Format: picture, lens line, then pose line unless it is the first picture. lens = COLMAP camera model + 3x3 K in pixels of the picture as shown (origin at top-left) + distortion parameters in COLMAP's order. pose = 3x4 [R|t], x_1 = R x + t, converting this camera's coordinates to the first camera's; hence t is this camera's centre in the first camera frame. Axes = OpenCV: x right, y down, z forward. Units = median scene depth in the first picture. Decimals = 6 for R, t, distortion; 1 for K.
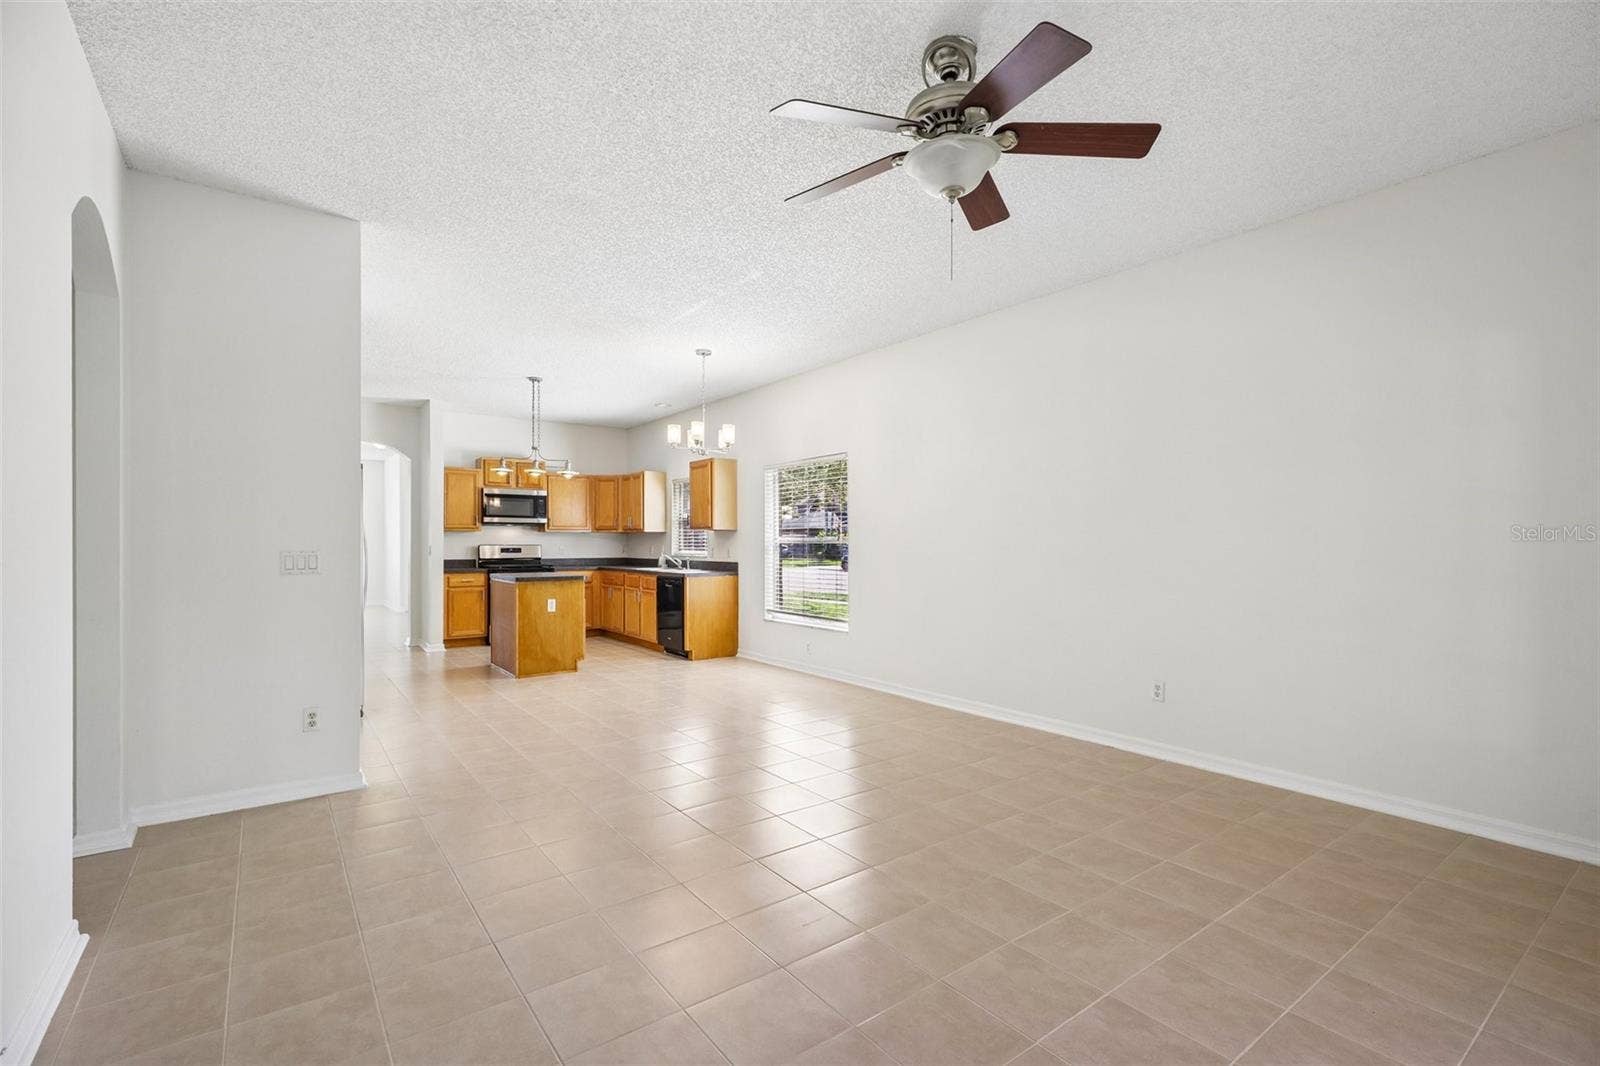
lens RADIAL K [[713.4, 0, 800.0], [0, 713.4, 533.0], [0, 0, 1]] dist [-0.000564, -0.000016]
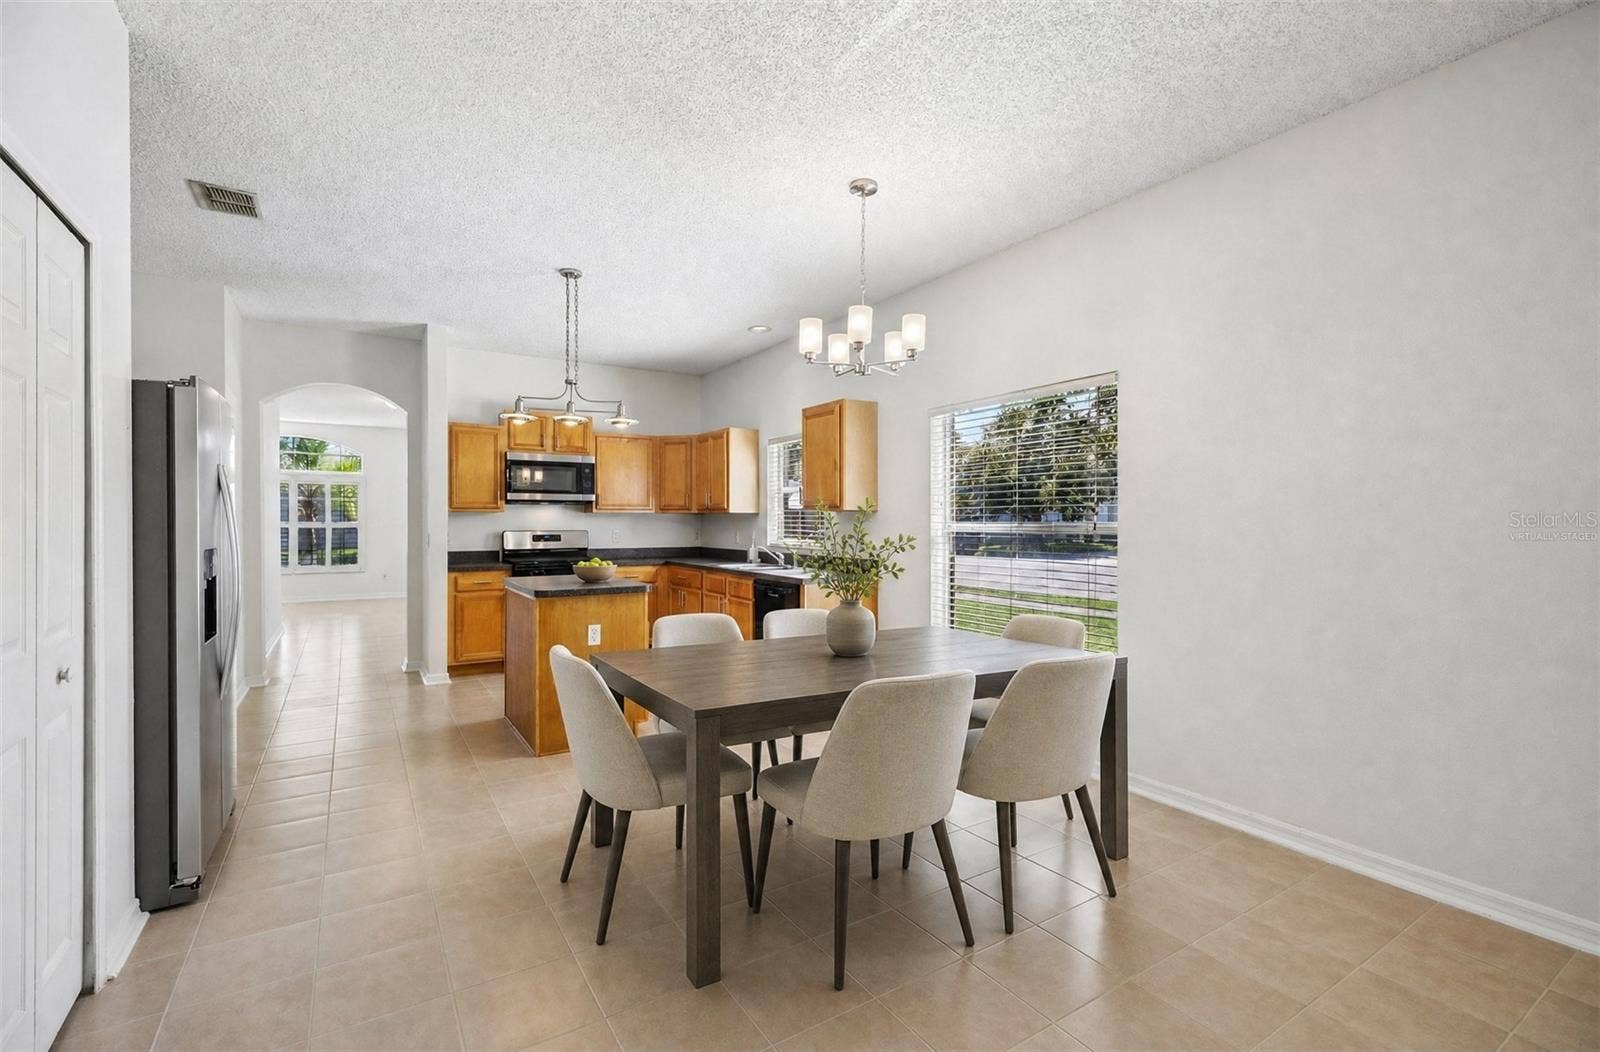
lens RADIAL K [[691.3, 0, 807.9], [0, 691.3, 512.7], [0, 0, 1]] dist [0.032264, 0.000202]
pose [[0.998320, 0.000328, -0.057935, -0.100106], [-0.000311, 1.000000, 0.000296, -0.002086], [0.057935, -0.000278, 0.998320, 0.317154]]
